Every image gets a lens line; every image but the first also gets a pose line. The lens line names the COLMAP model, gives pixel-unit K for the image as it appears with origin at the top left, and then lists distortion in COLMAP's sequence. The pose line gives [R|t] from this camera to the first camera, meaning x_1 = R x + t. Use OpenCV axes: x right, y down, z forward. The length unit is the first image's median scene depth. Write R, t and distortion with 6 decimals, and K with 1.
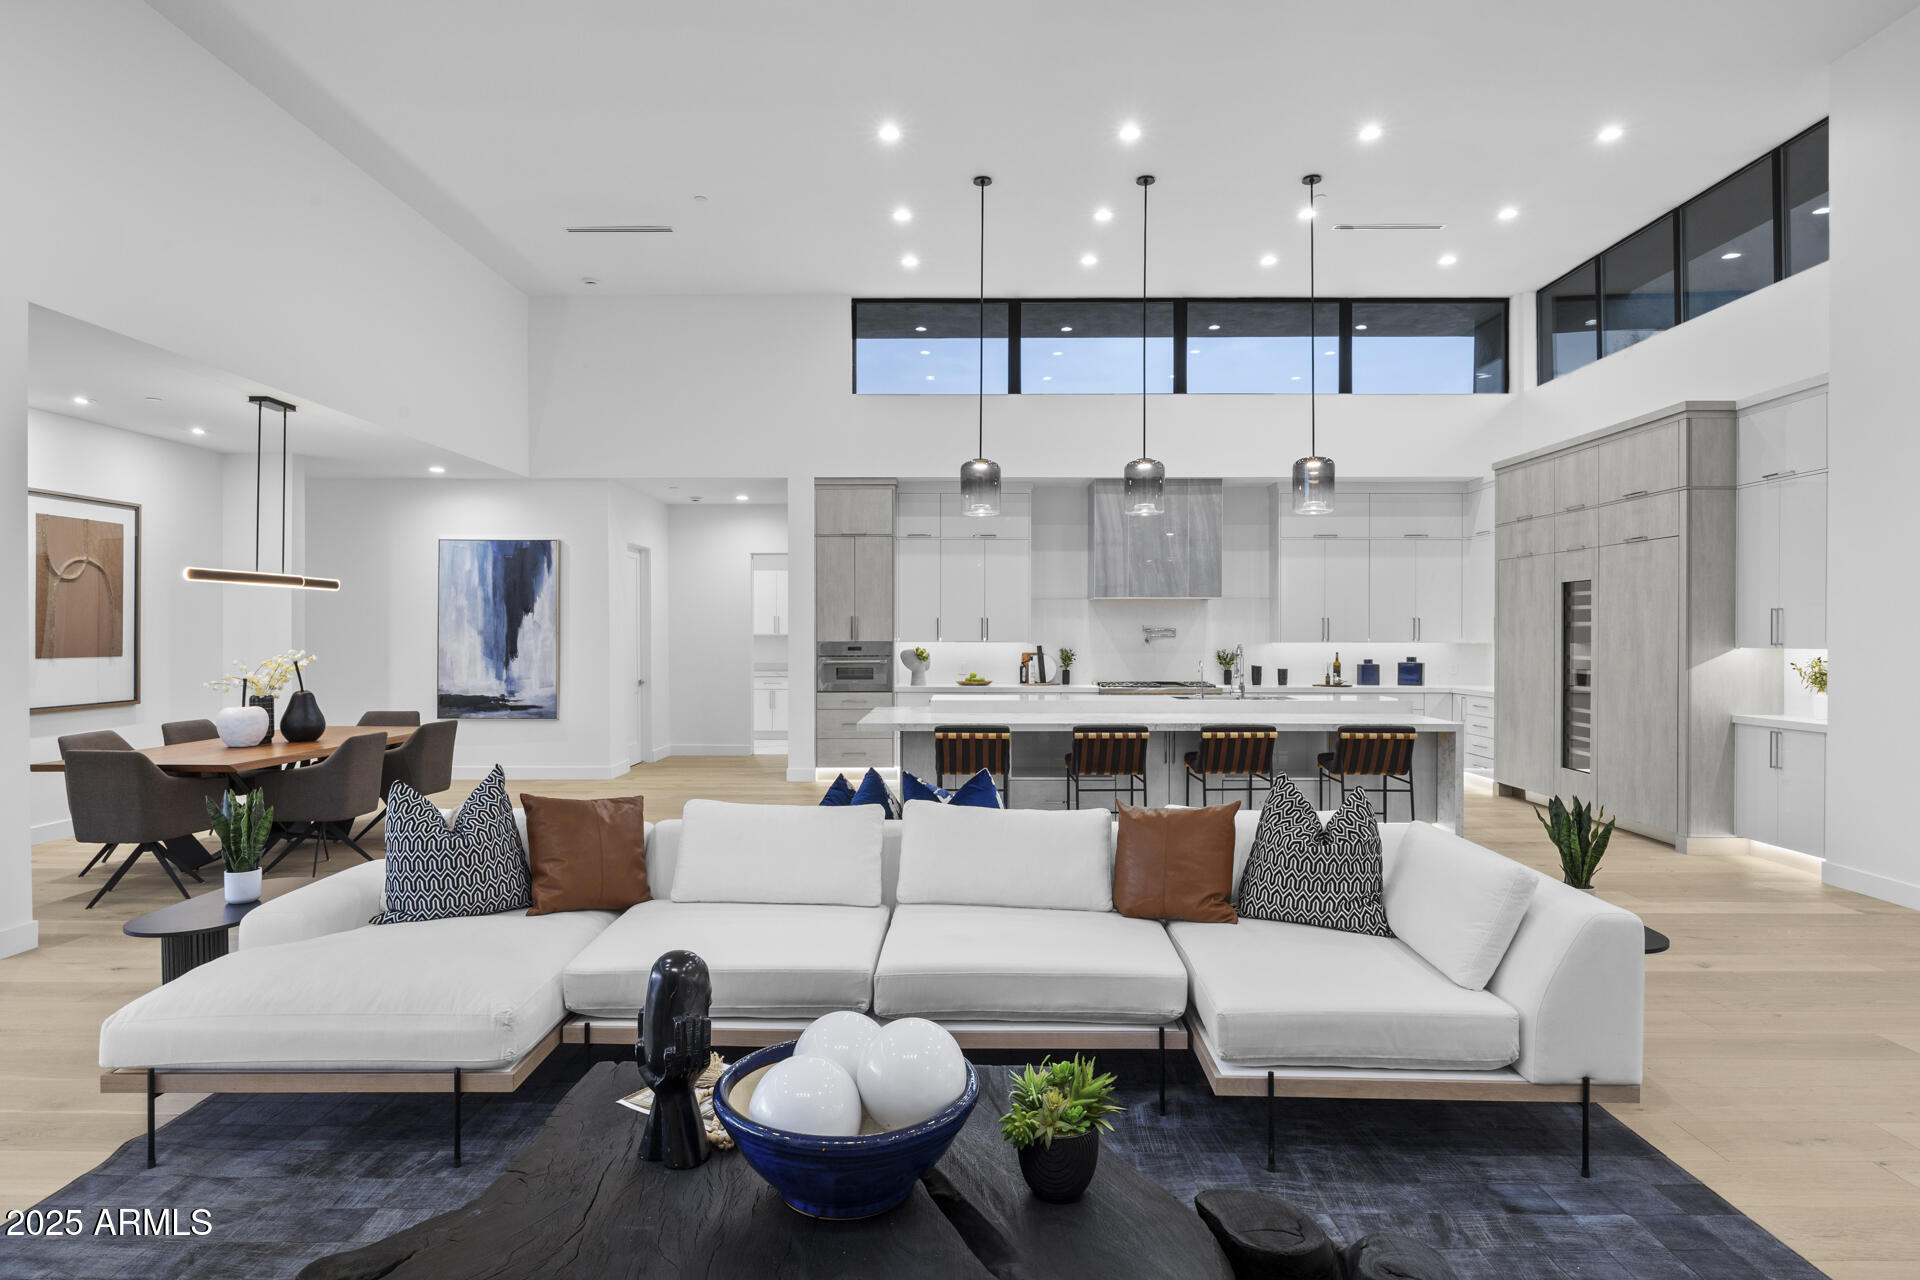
lens RADIAL K [[1061.1, 0, 960.0], [0, 1061.1, 640.0], [0, 0, 1]] dist [-0.000849, -0.002518]
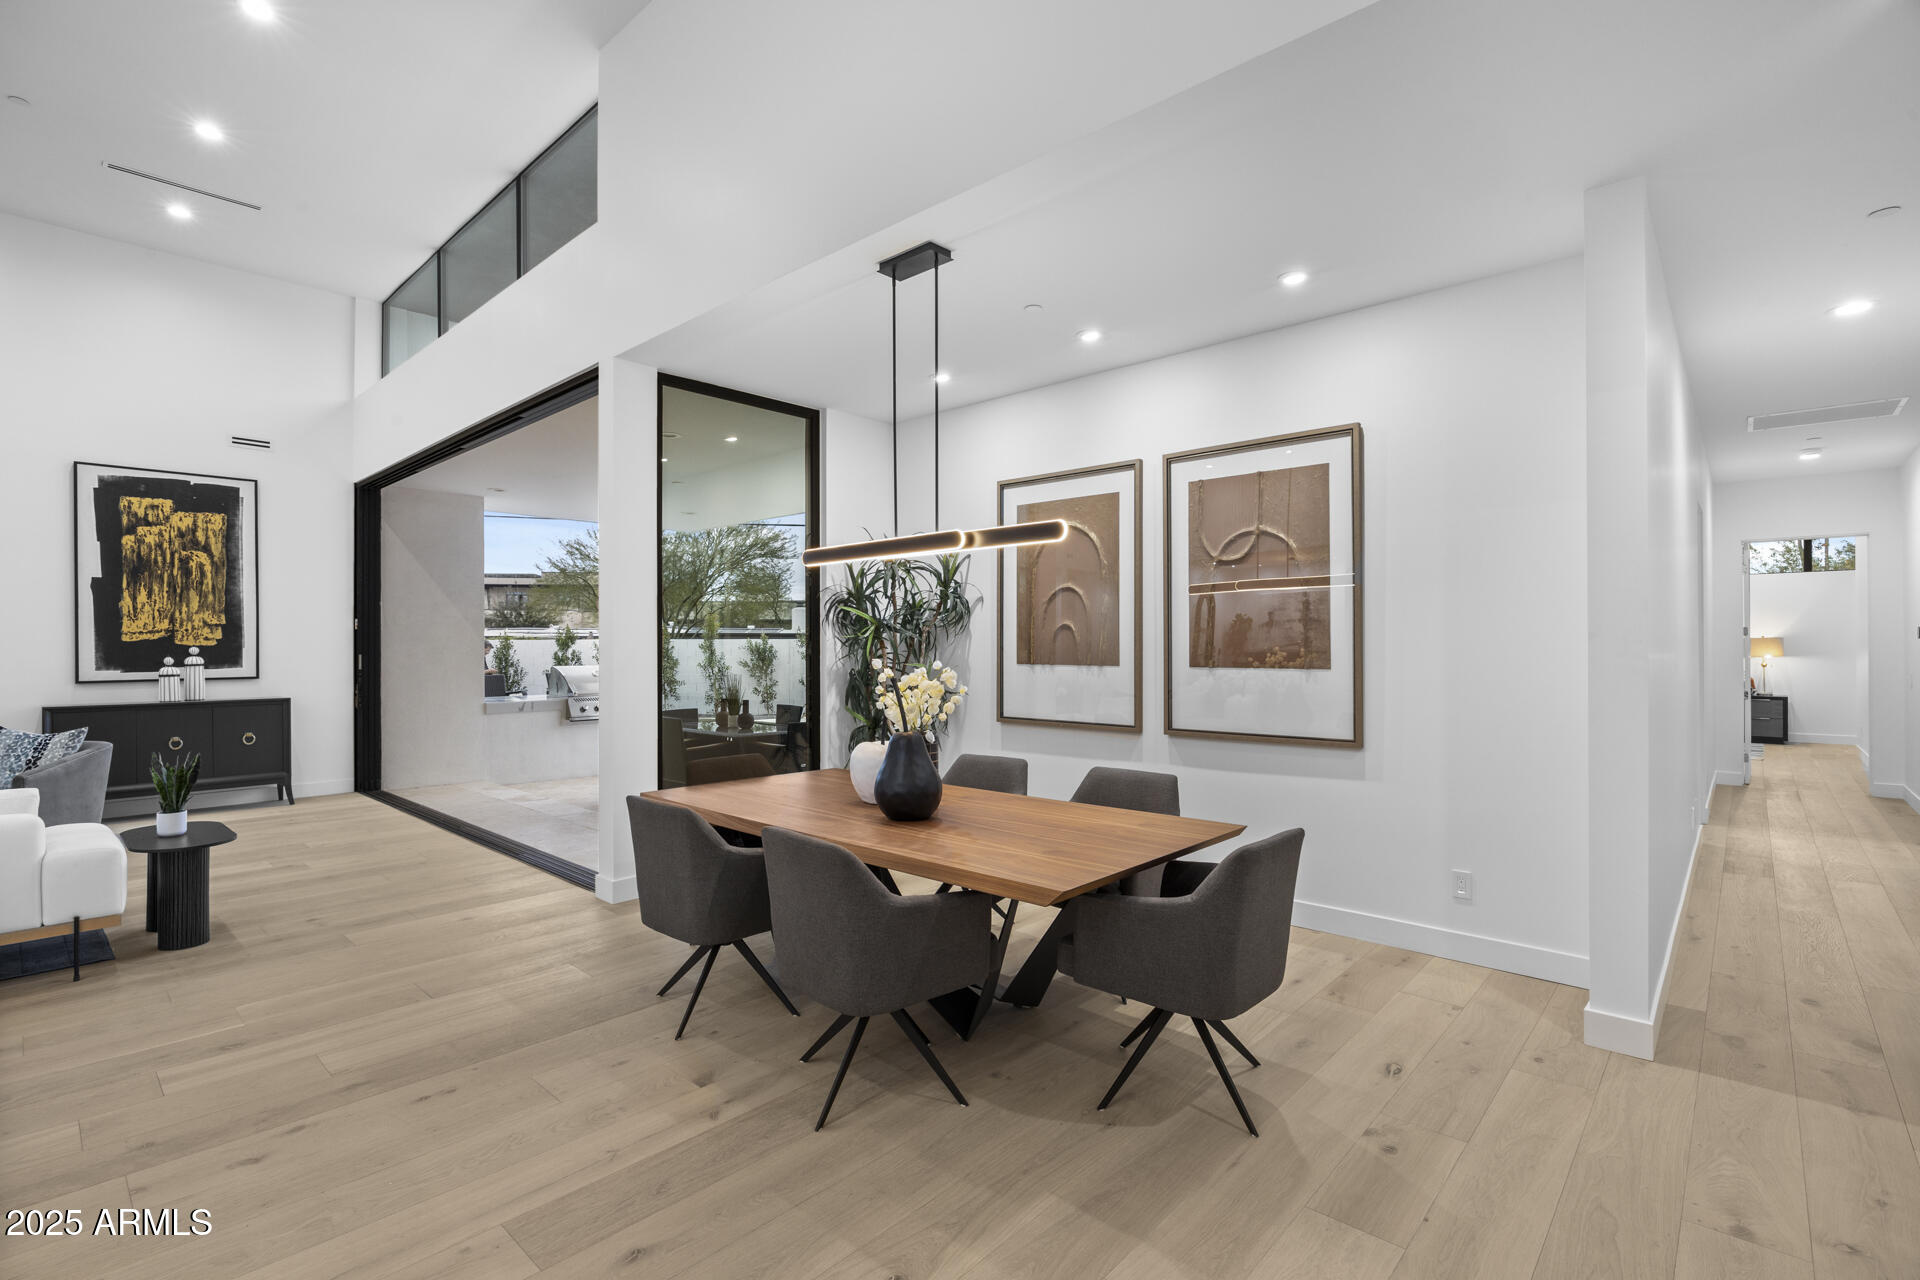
lens RADIAL K [[882.6, 0, 960.0], [0, 882.6, 640.0], [0, 0, 1]] dist [-0.017143, -0.000772]
pose [[-0.664883, -0.004618, -0.746933, -0.189819], [-0.004036, 0.999989, -0.002590, -0.000166], [0.746936, 0.001293, -0.664894, 0.908787]]
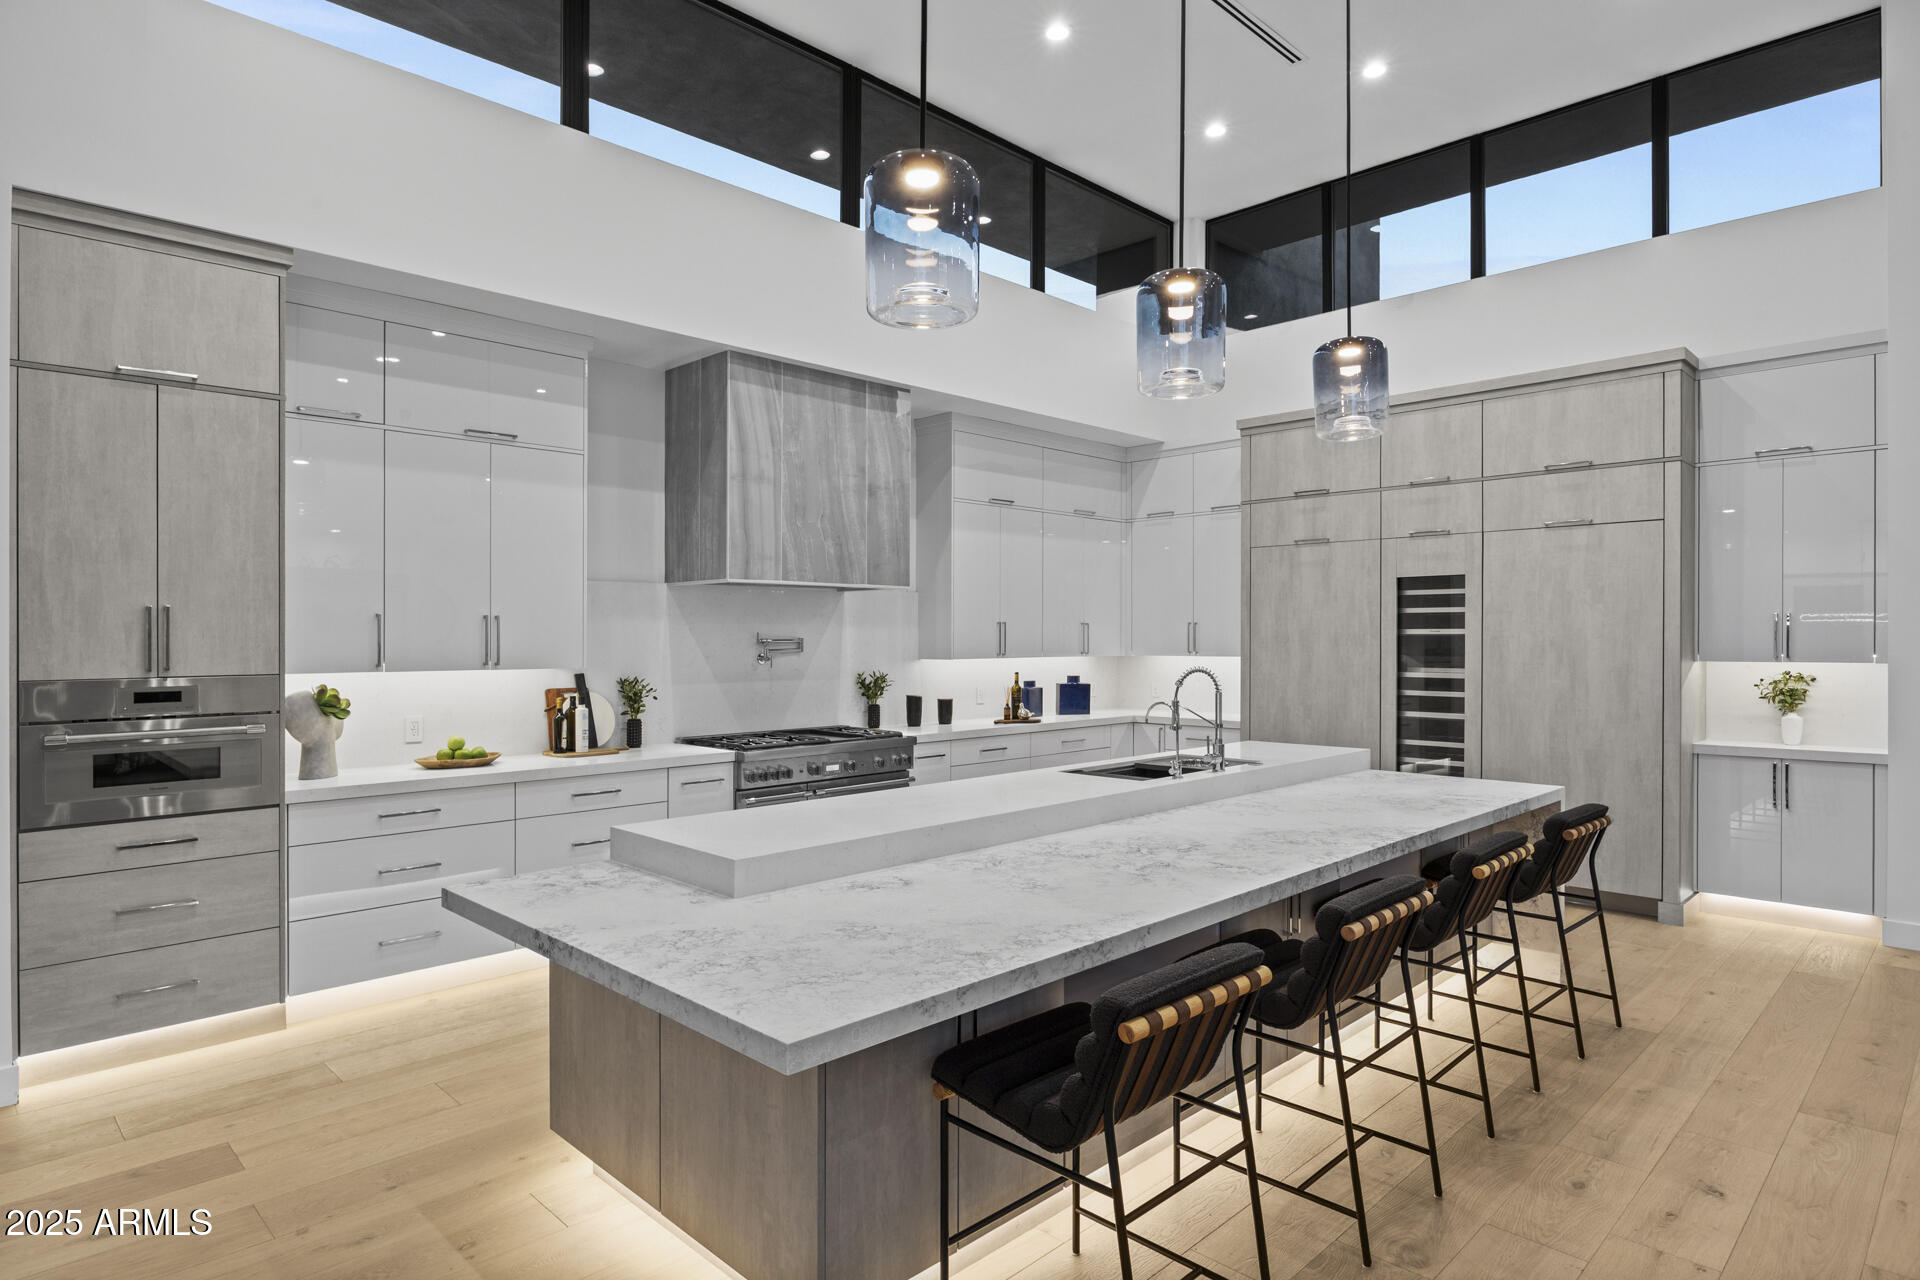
lens RADIAL K [[1061.1, 0, 960.0], [0, 1061.1, 640.0], [0, 0, 1]] dist [-0.000849, -0.002518]
pose [[0.700672, -0.004287, 0.713471, -0.164463], [0.008361, 0.999963, -0.002203, -0.008194], [-0.713435, 0.007509, 0.700682, 0.555454]]
